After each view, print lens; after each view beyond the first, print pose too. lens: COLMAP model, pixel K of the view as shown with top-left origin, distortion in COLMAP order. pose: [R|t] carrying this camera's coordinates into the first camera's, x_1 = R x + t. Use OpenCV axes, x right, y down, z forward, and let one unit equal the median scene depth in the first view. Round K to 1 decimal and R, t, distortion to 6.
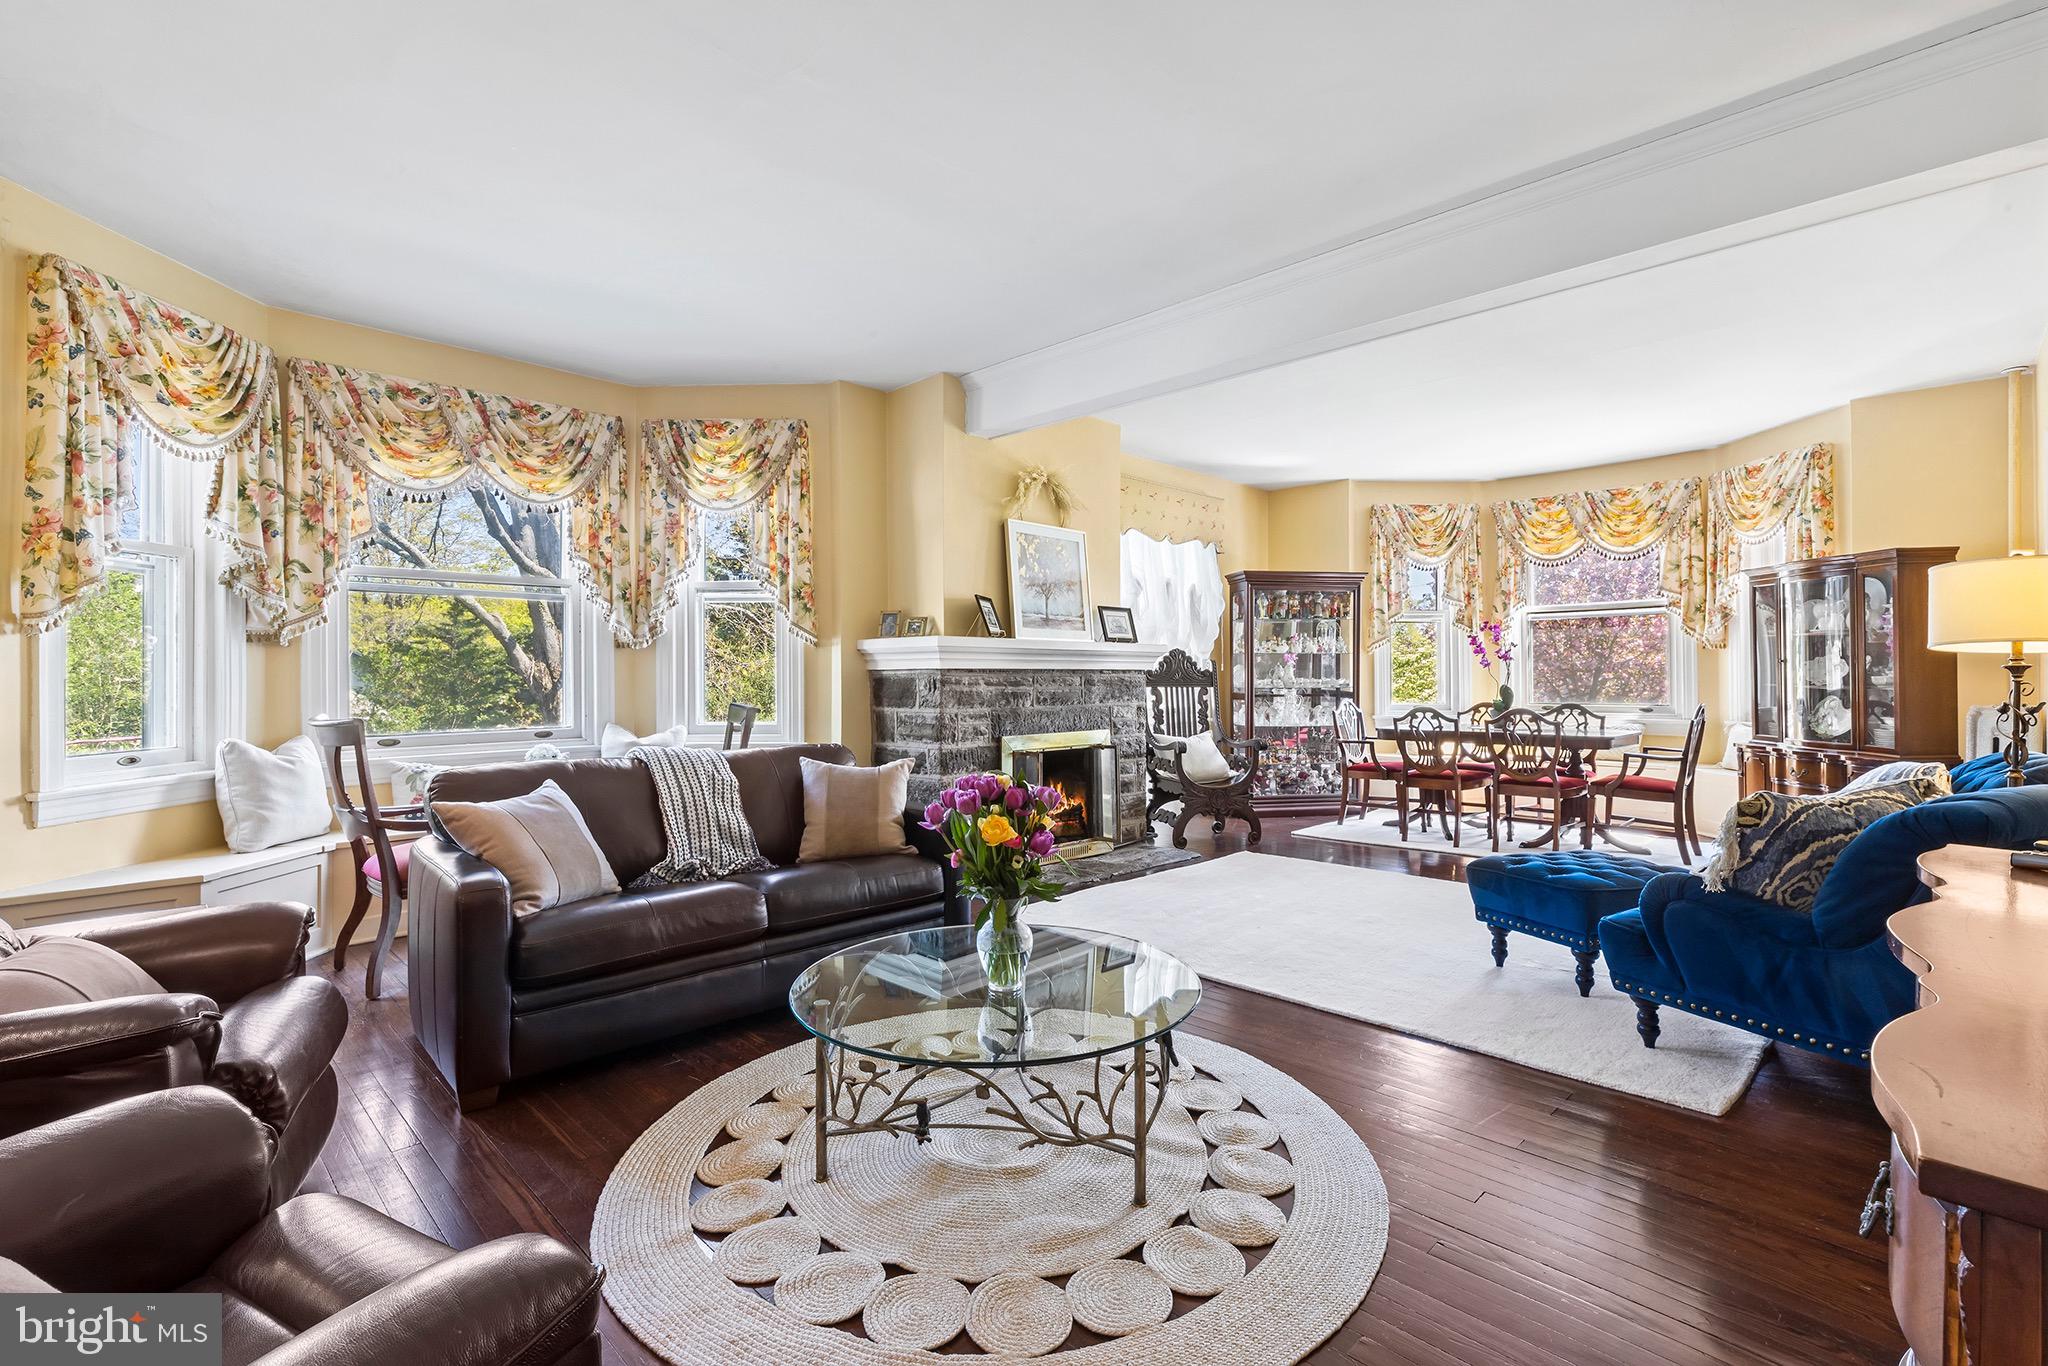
lens RADIAL K [[927.0, 0, 1036.3], [0, 927.0, 674.0], [0, 0, 1]] dist [0.000024, -0.000677]
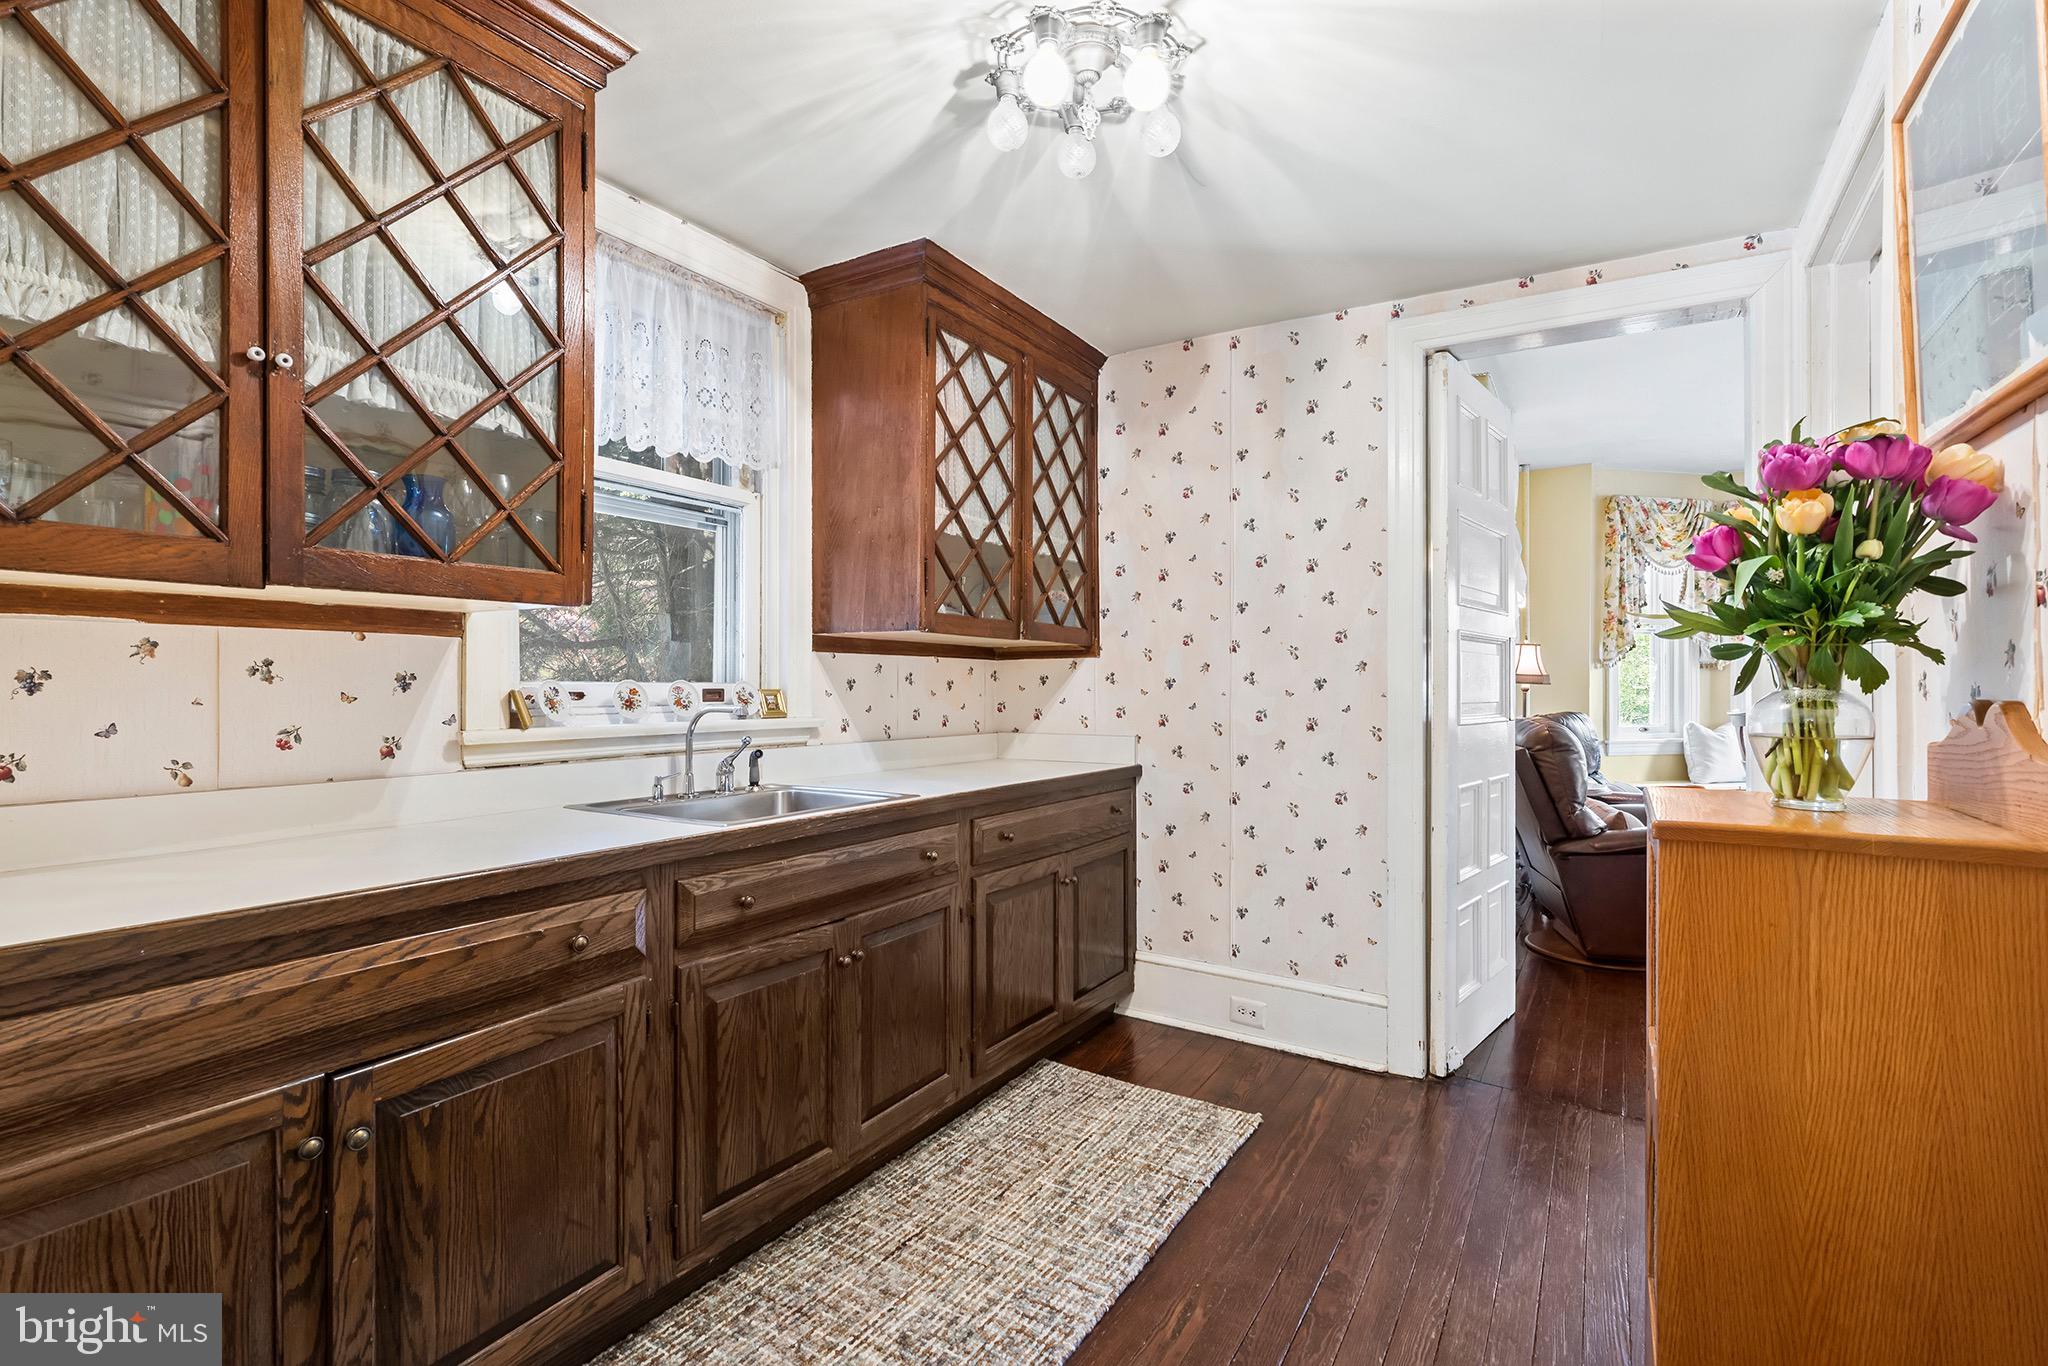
lens RADIAL K [[927.0, 0, 1034.6], [0, 927.0, 680.6], [0, 0, 1]] dist [0.000024, -0.000677]
pose [[0.218033, -0.001364, -0.975941, 0.728483], [-0.000777, 0.999998, -0.001571, -0.008472], [0.975941, 0.001101, 0.218031, -0.763756]]
